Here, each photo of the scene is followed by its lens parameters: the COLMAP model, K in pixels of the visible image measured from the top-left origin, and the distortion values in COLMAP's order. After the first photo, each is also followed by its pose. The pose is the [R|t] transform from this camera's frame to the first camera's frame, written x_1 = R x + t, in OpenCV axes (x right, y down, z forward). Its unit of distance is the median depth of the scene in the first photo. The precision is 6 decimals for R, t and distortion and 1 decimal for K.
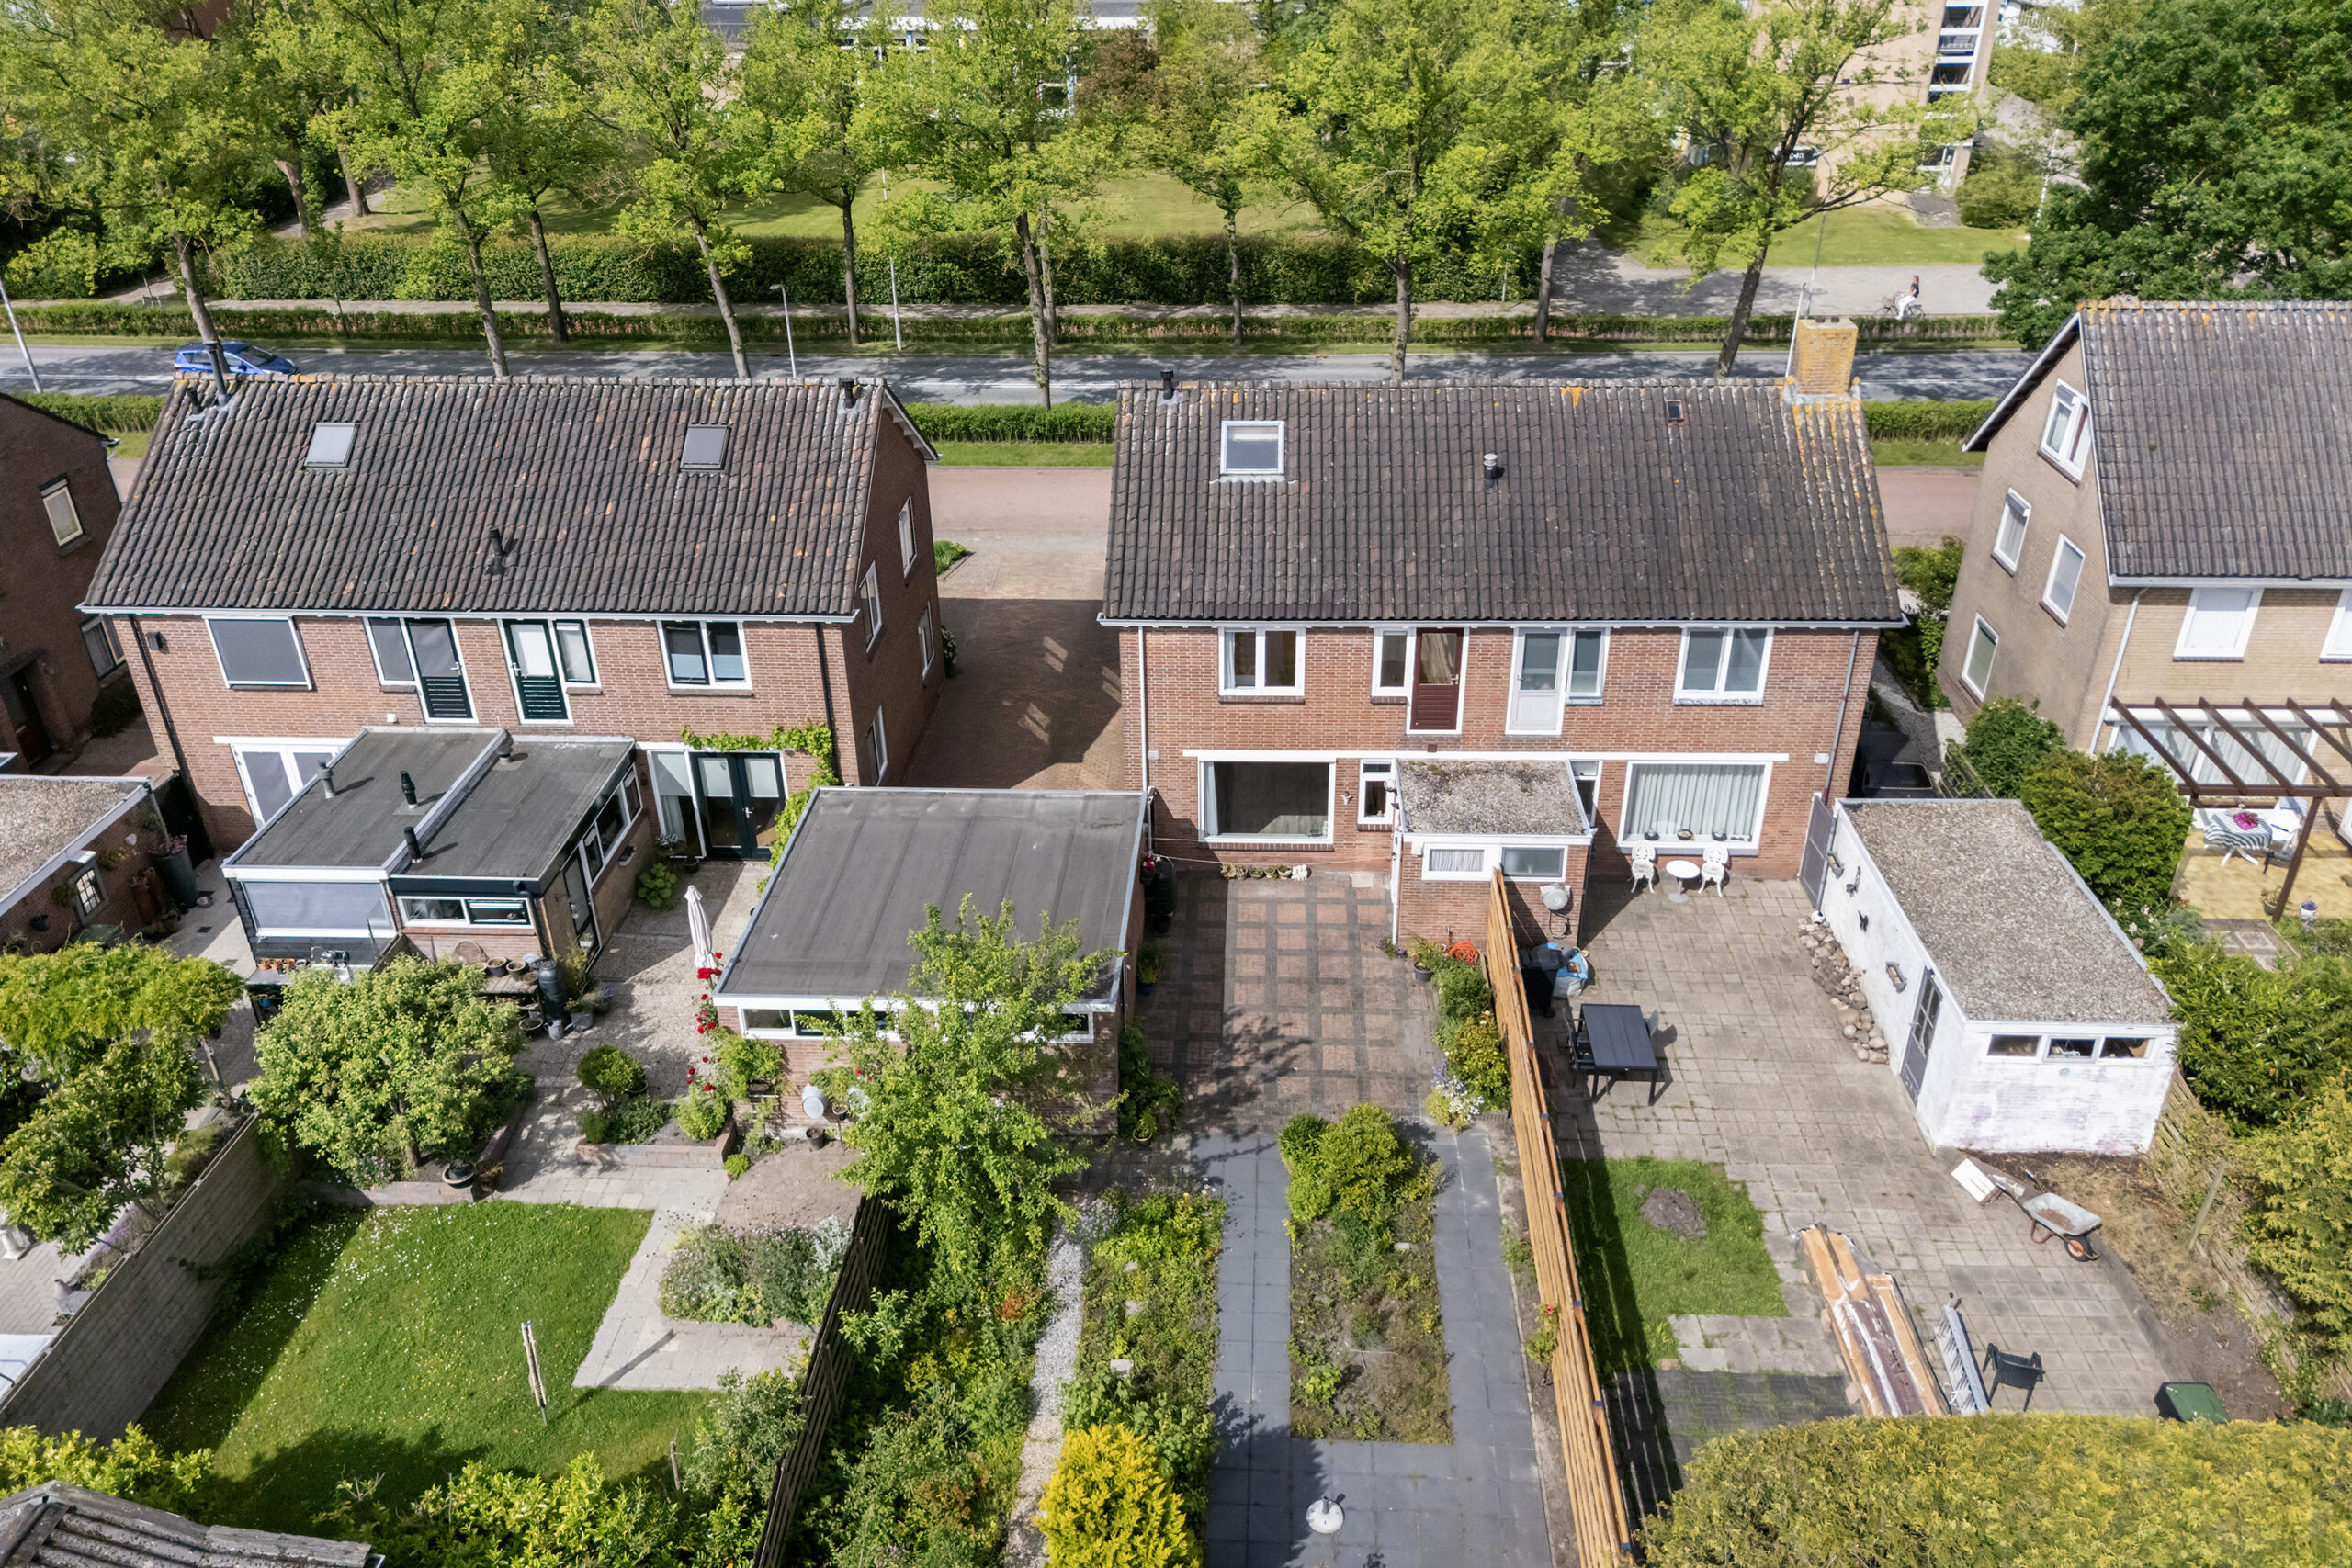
lens RADIAL K [[1707.4, 0, 1187.8], [0, 1707.4, 814.1], [0, 0, 1]] dist [0.060145, -0.047023]
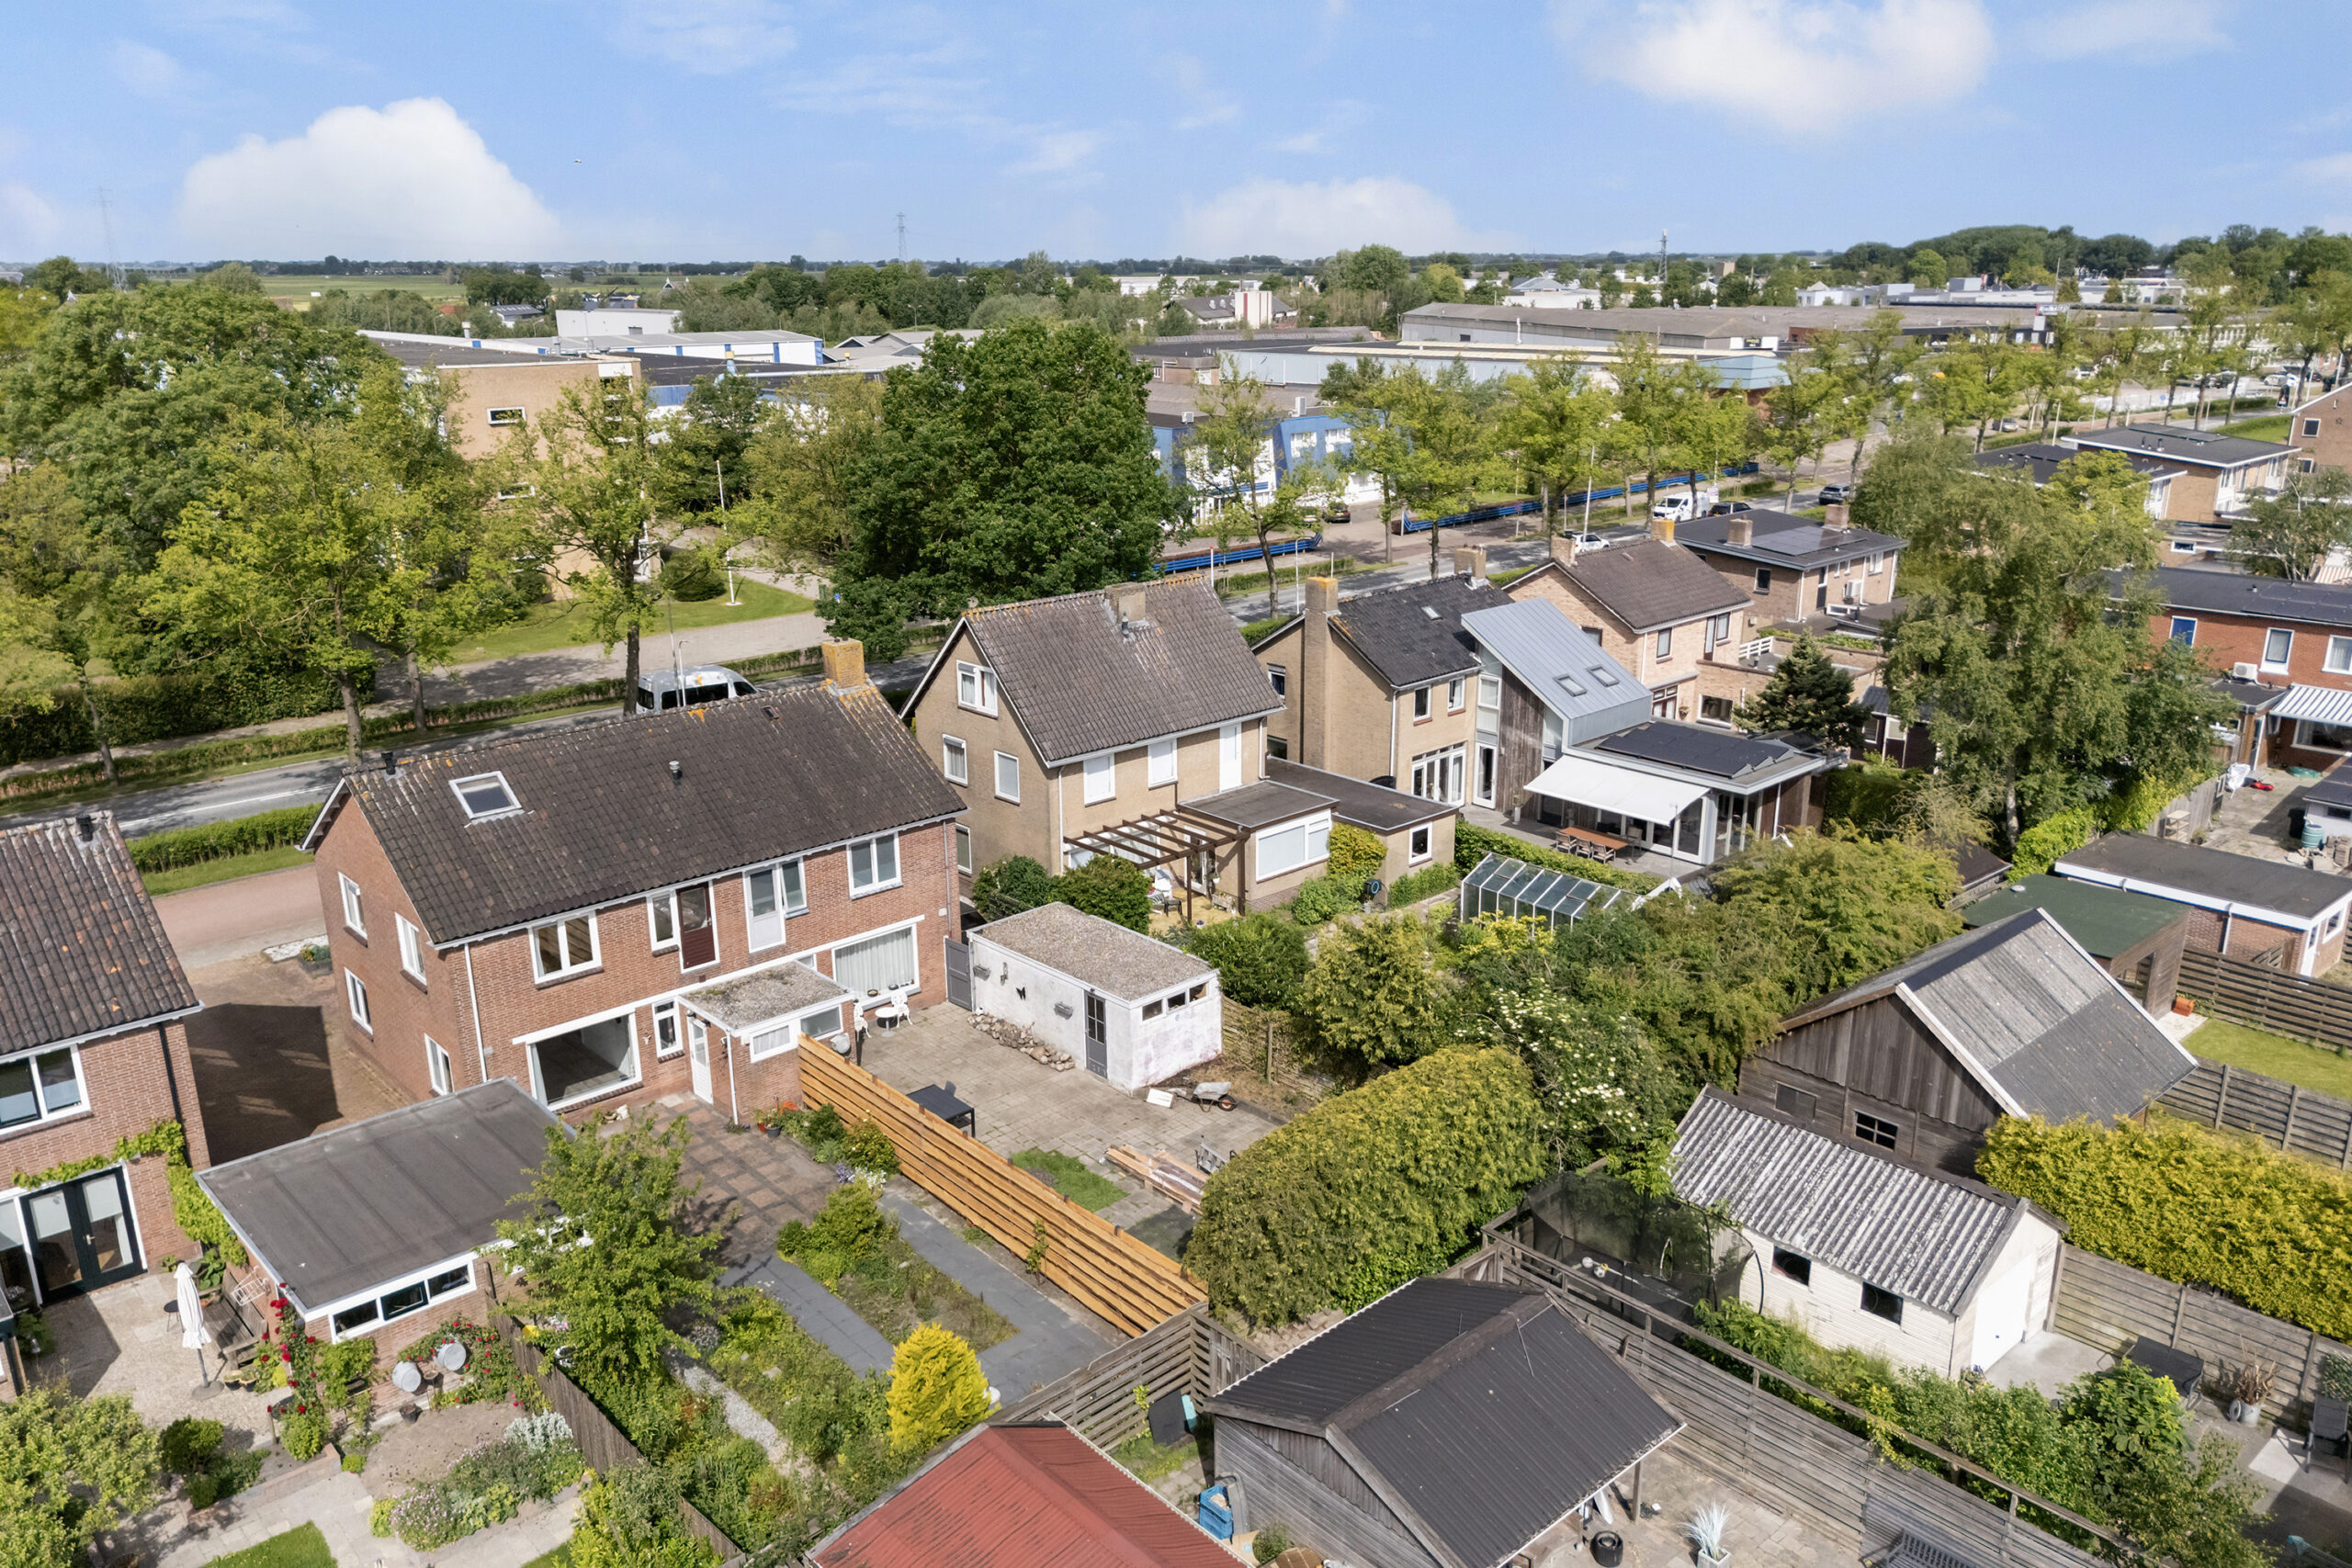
lens RADIAL K [[1707.4, 0, 1188.8], [0, 1707.4, 807.3], [0, 0, 1]] dist [0.060145, -0.047023]
pose [[0.696329, -0.206316, 0.687429, -0.485450], [0.354363, 0.931739, -0.079311, 0.076961], [-0.624141, 0.298826, 0.721908, -0.226467]]
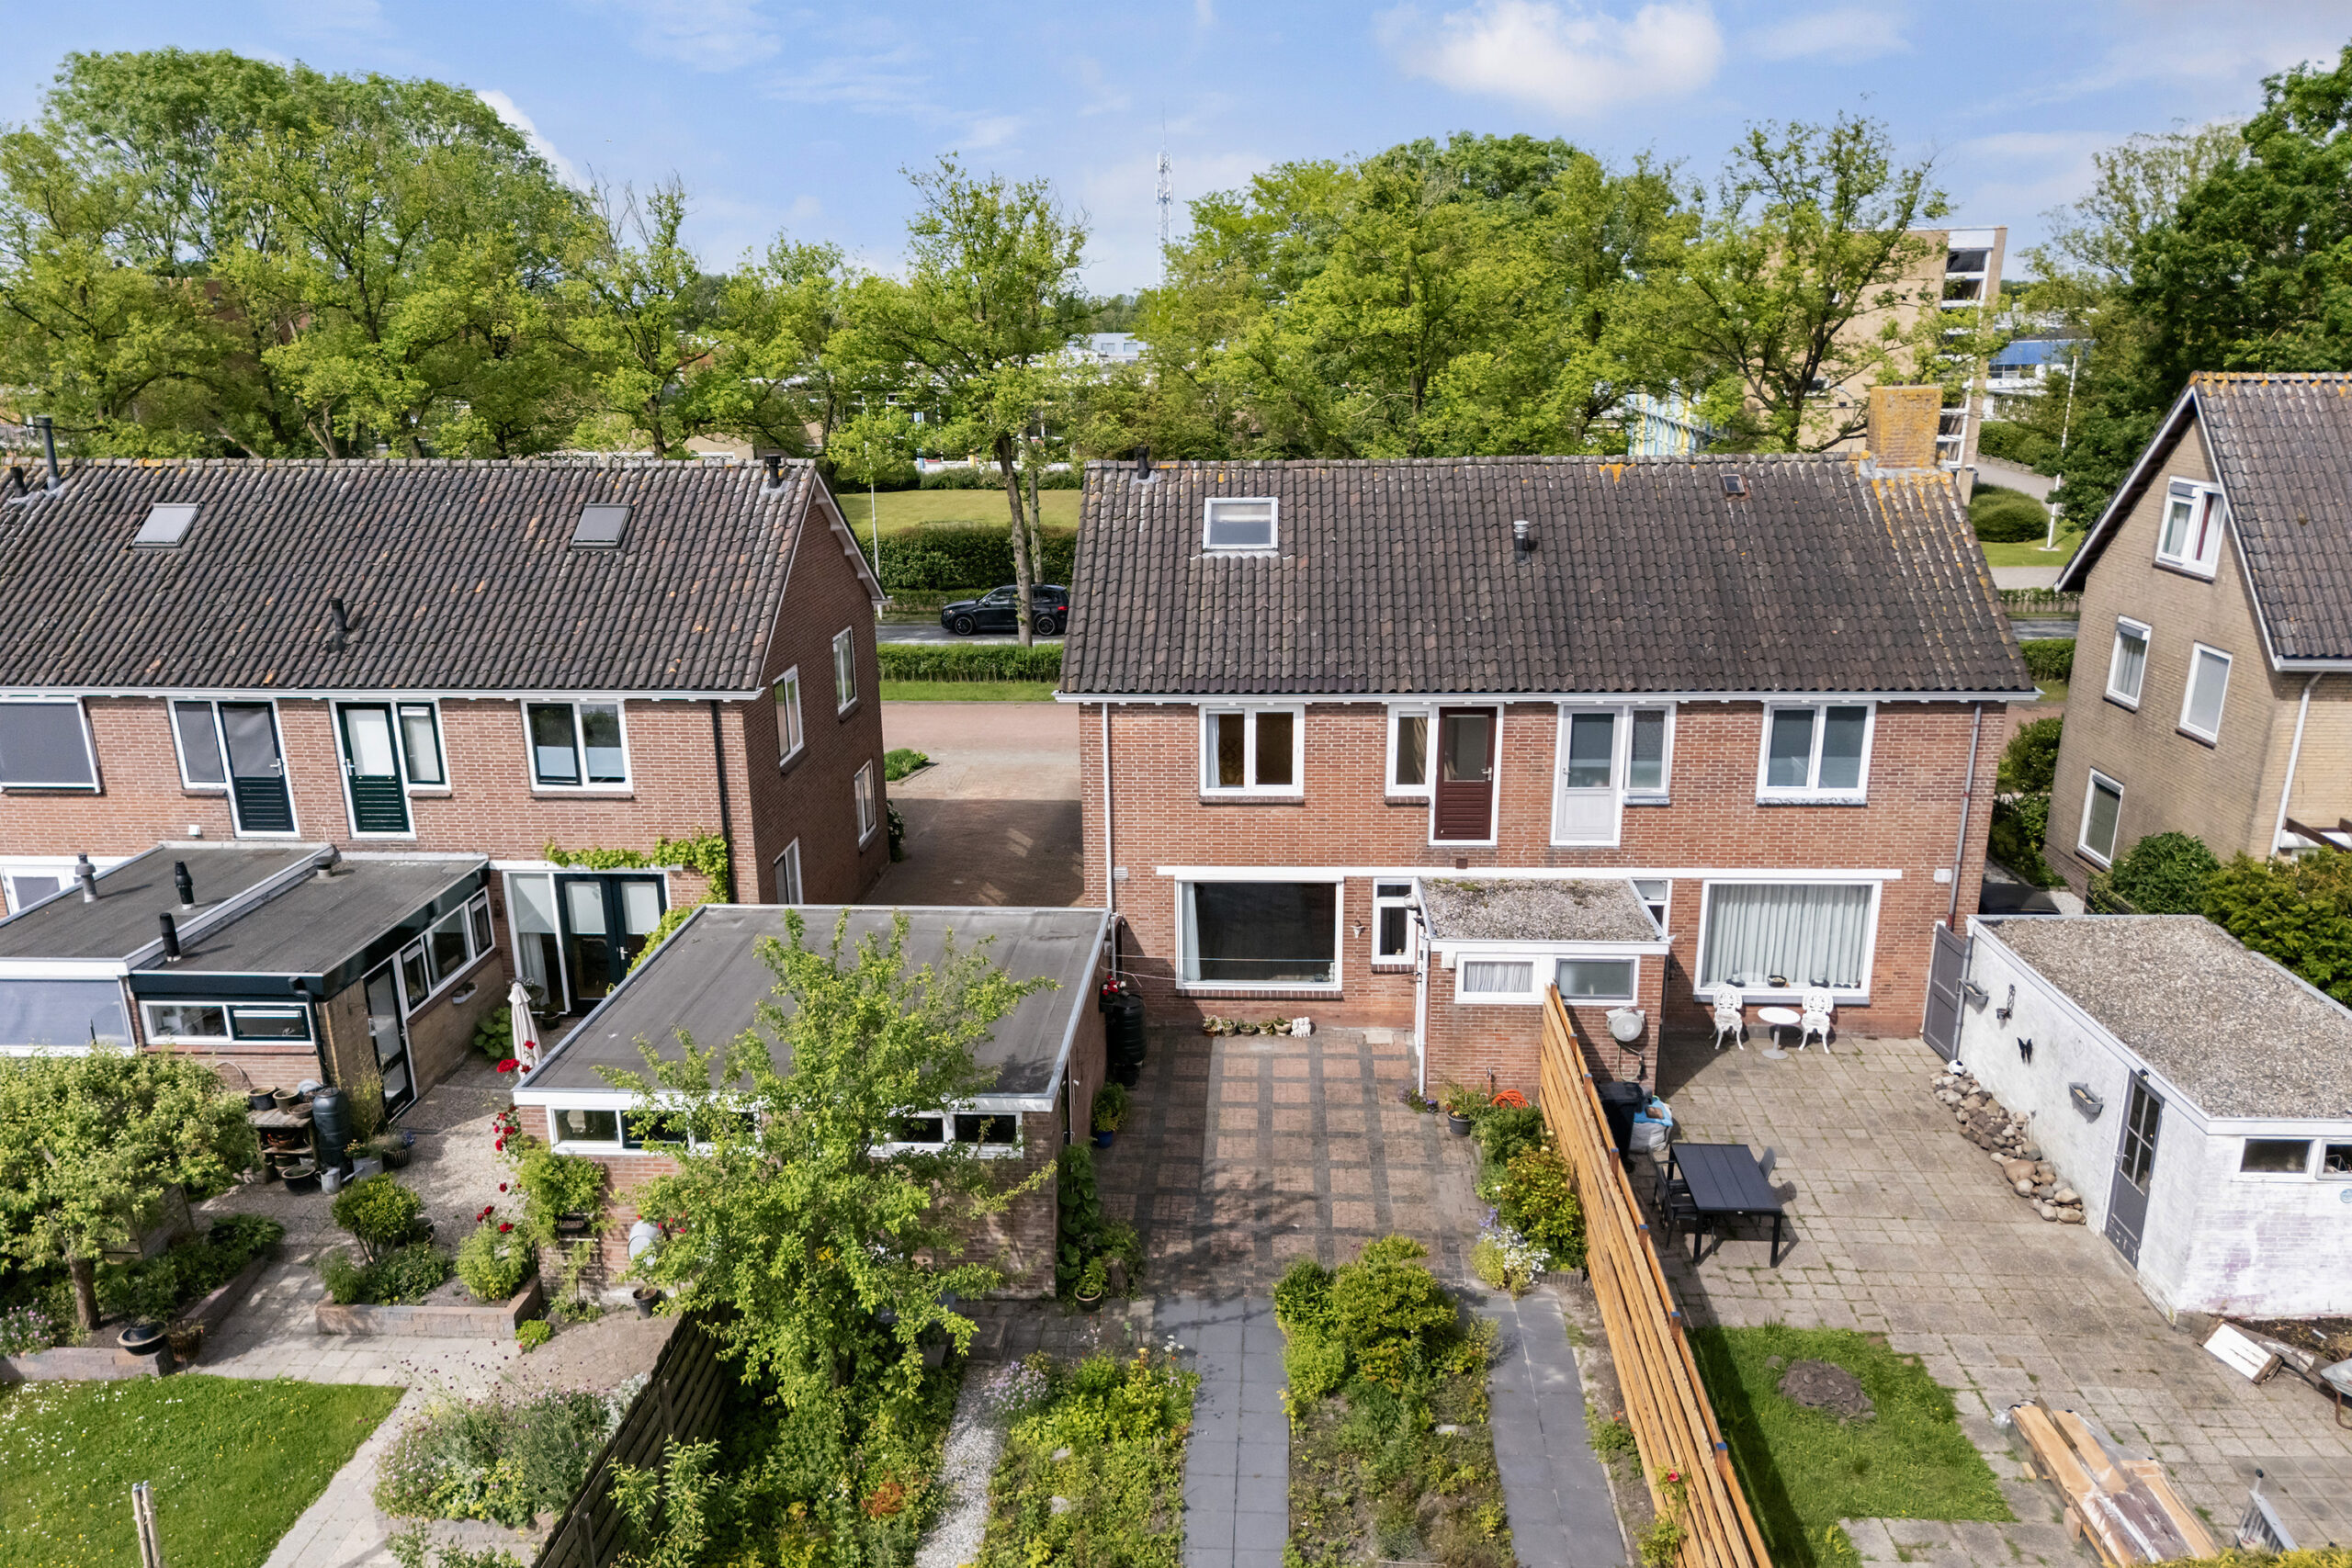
lens RADIAL K [[1707.4, 0, 1185.7], [0, 1707.4, 886.1], [0, 0, 1]] dist [0.060145, -0.047023]
pose [[0.999980, 0.003547, -0.005288, 0.016065], [-0.004540, 0.979446, -0.201653, 0.140291], [0.004464, 0.201673, 0.979443, 0.206838]]
